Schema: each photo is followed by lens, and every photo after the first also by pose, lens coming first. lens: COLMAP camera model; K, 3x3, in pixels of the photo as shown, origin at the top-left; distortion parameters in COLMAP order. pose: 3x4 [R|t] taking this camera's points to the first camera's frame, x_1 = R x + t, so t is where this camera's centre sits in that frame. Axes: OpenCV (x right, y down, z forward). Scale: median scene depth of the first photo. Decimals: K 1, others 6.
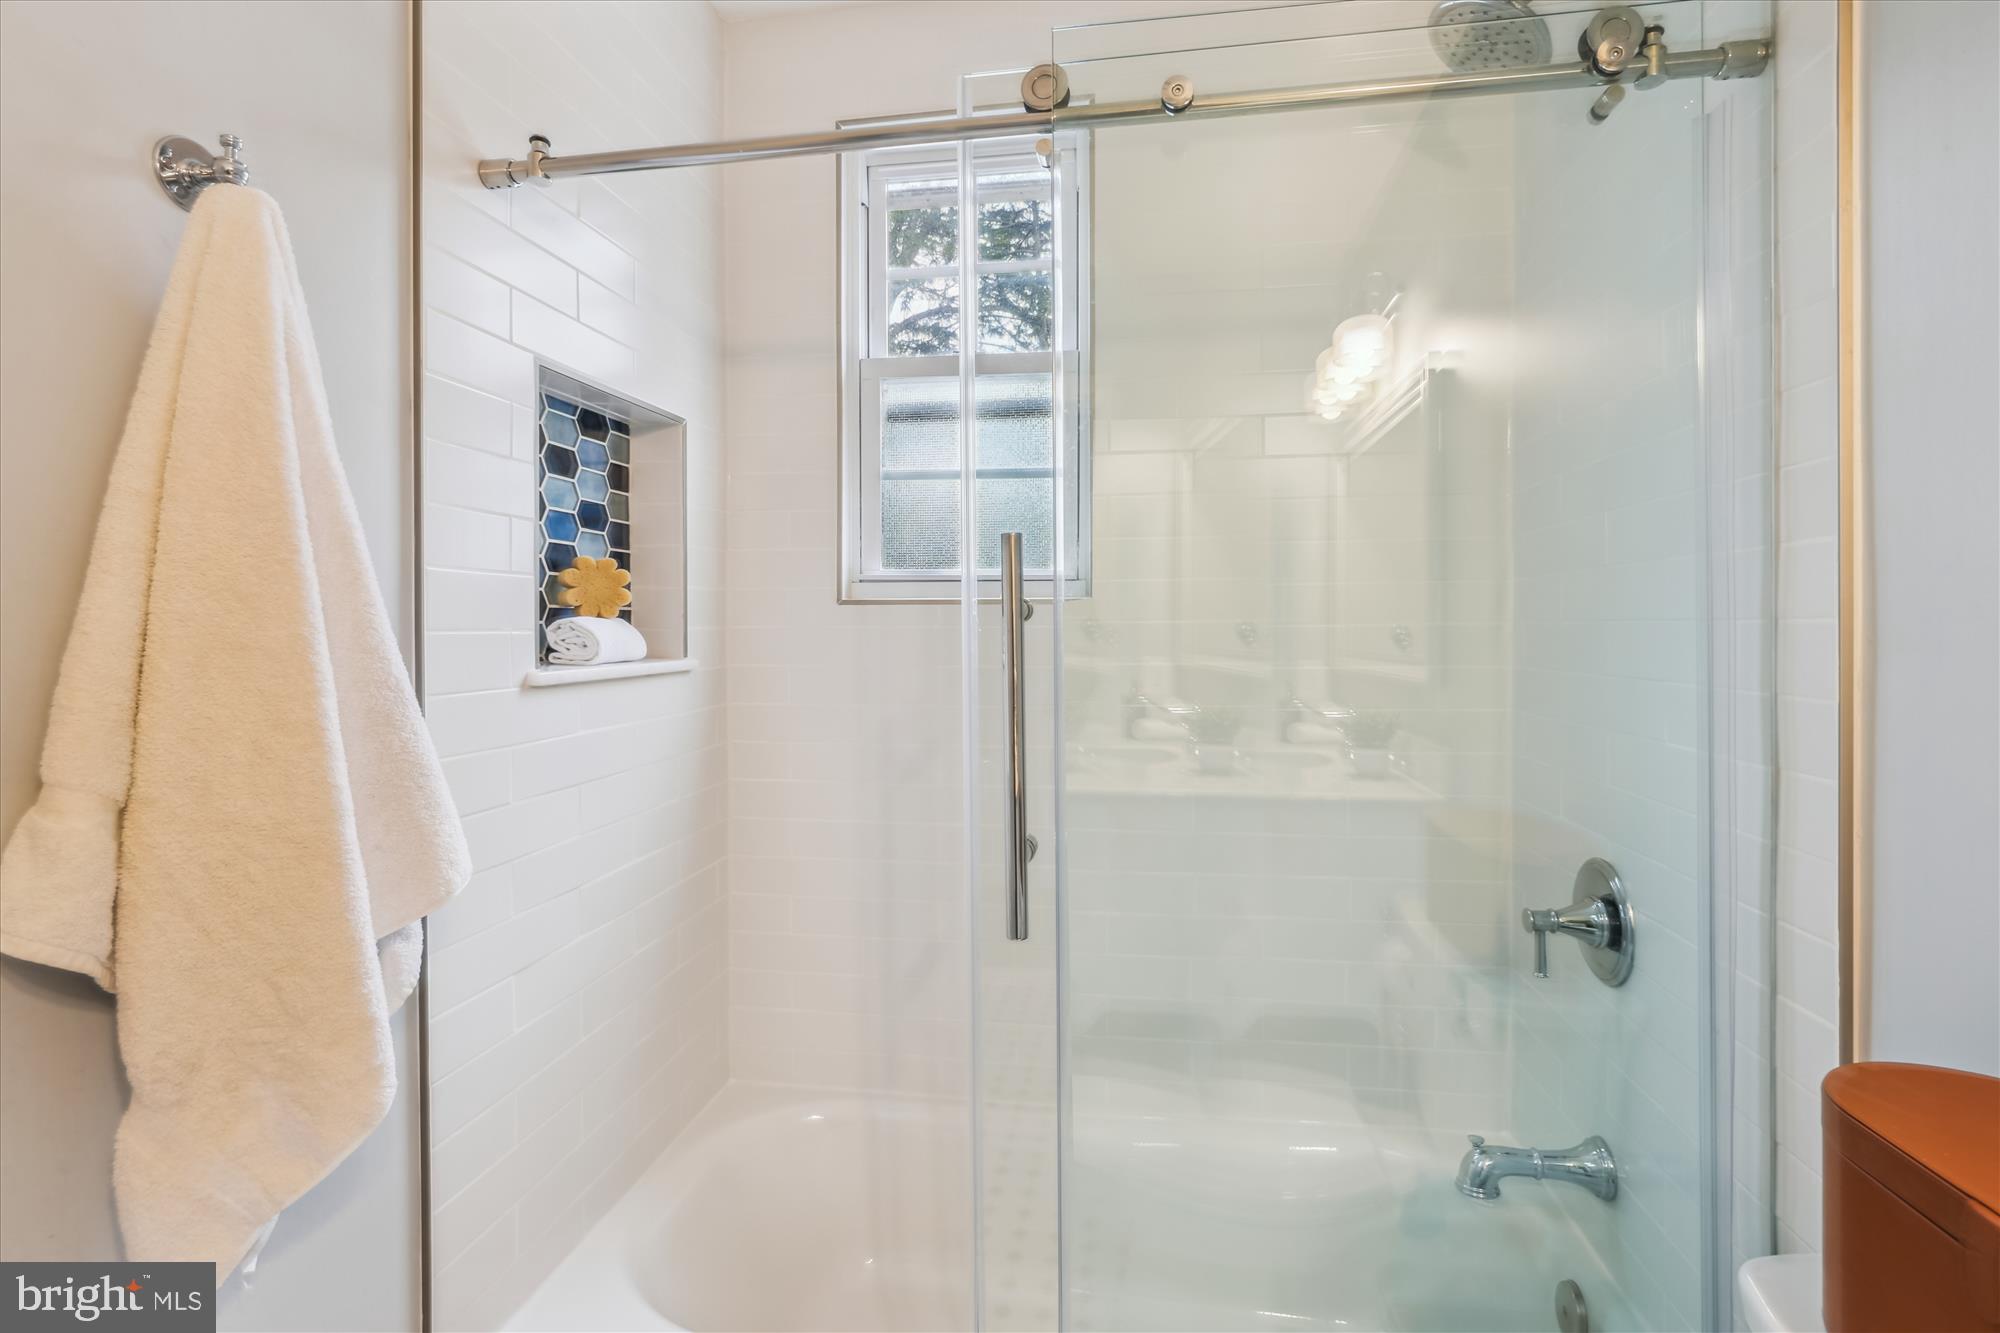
lens RADIAL K [[962.2, 0, 978.5], [0, 962.2, 627.6], [0, 0, 1]] dist [-0.002665, -0.000831]
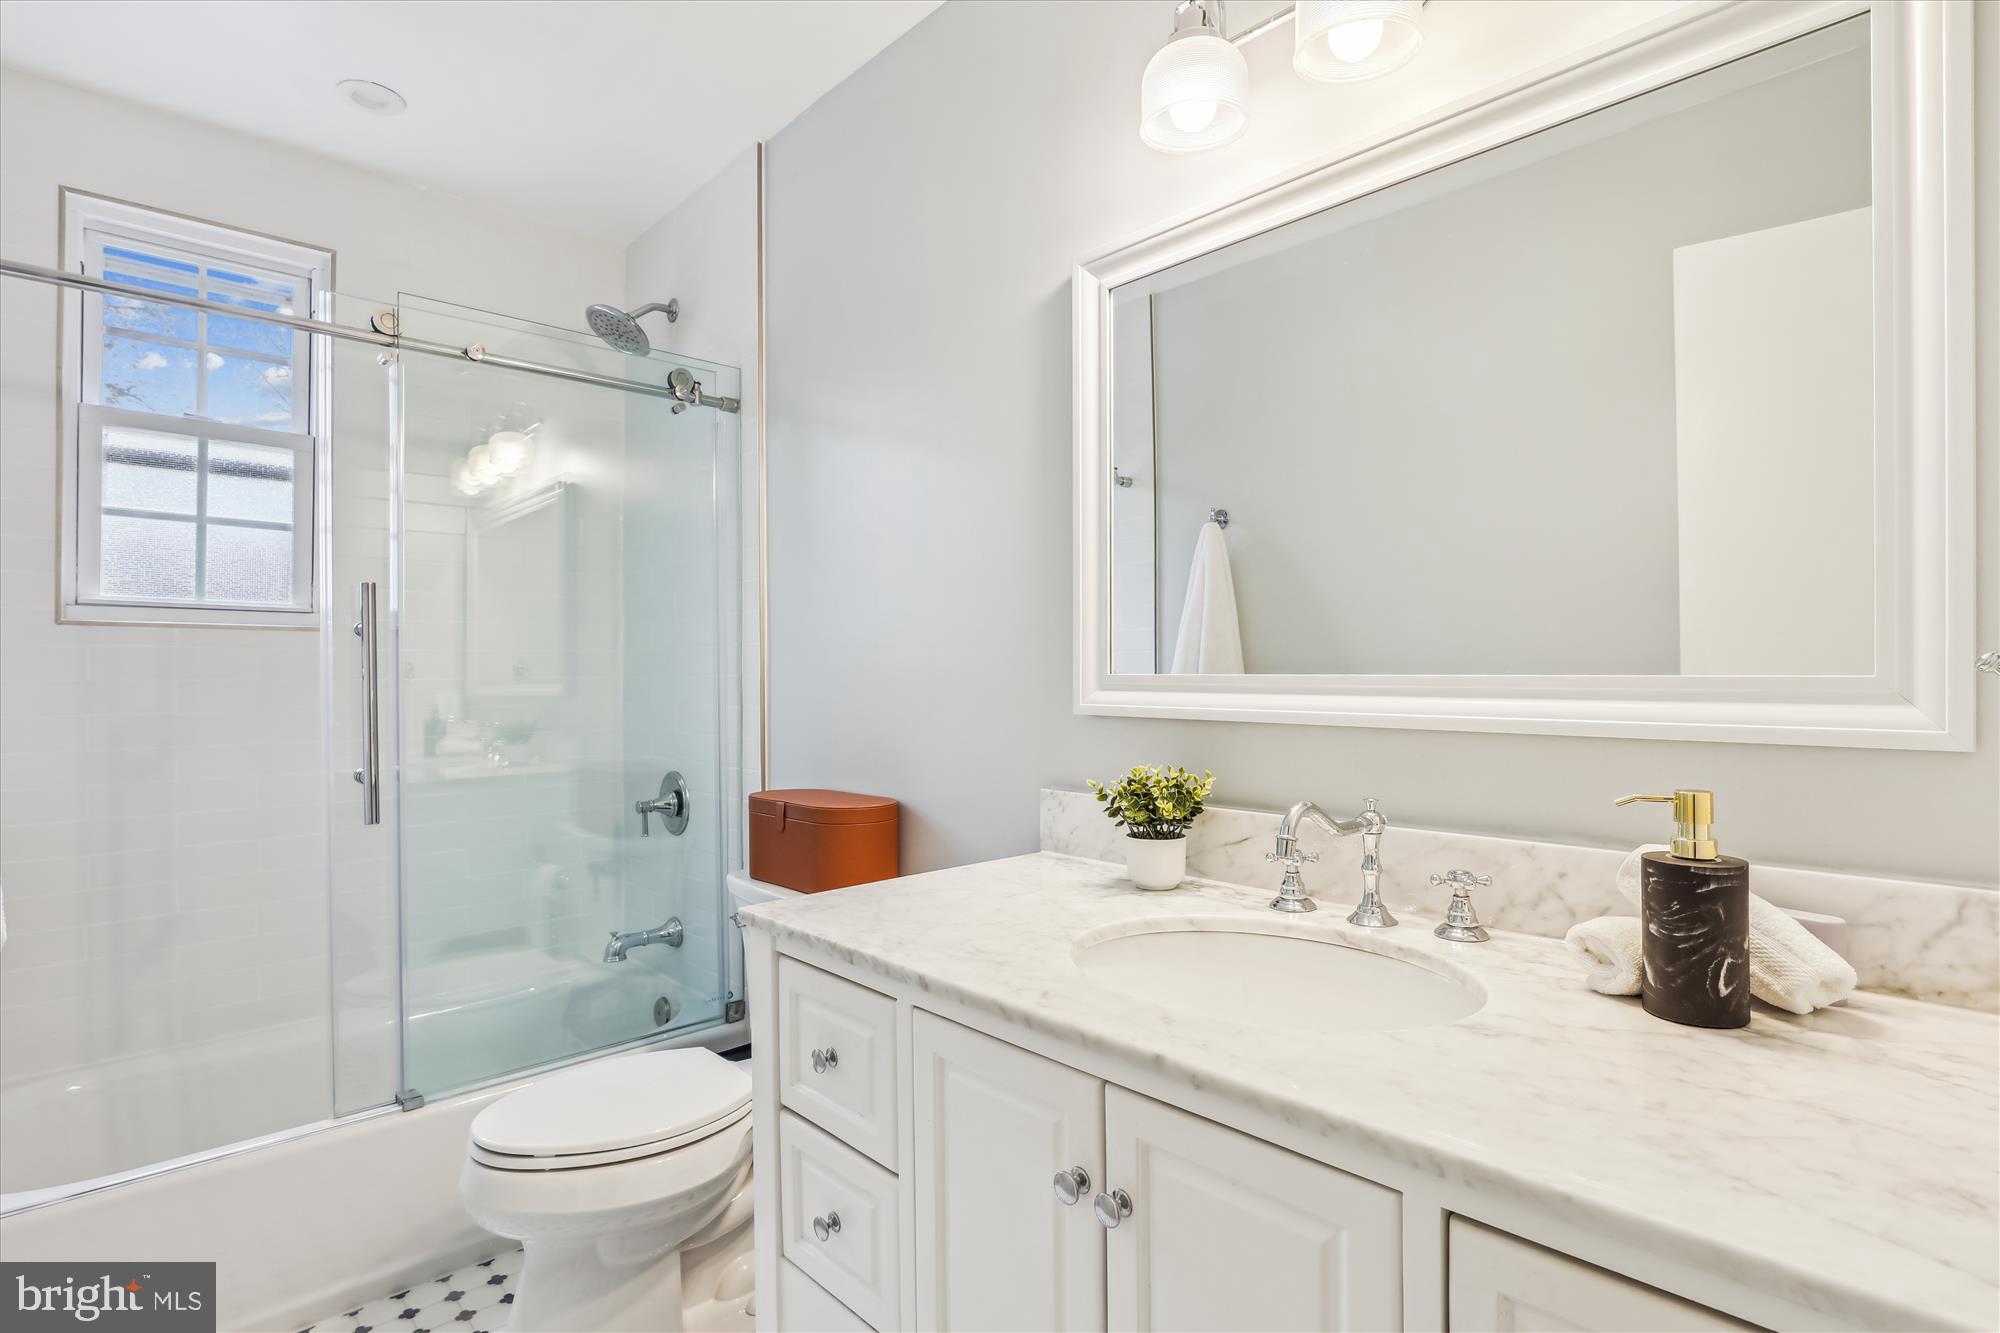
lens RADIAL K [[962.2, 0, 1000.6], [0, 962.2, 670.4], [0, 0, 1]] dist [-0.002665, -0.000831]
pose [[0.597362, 0.002055, 0.801969, -0.497358], [0.007211, 0.999943, -0.007934, 0.059244], [-0.801940, 0.010523, 0.597313, -0.669242]]
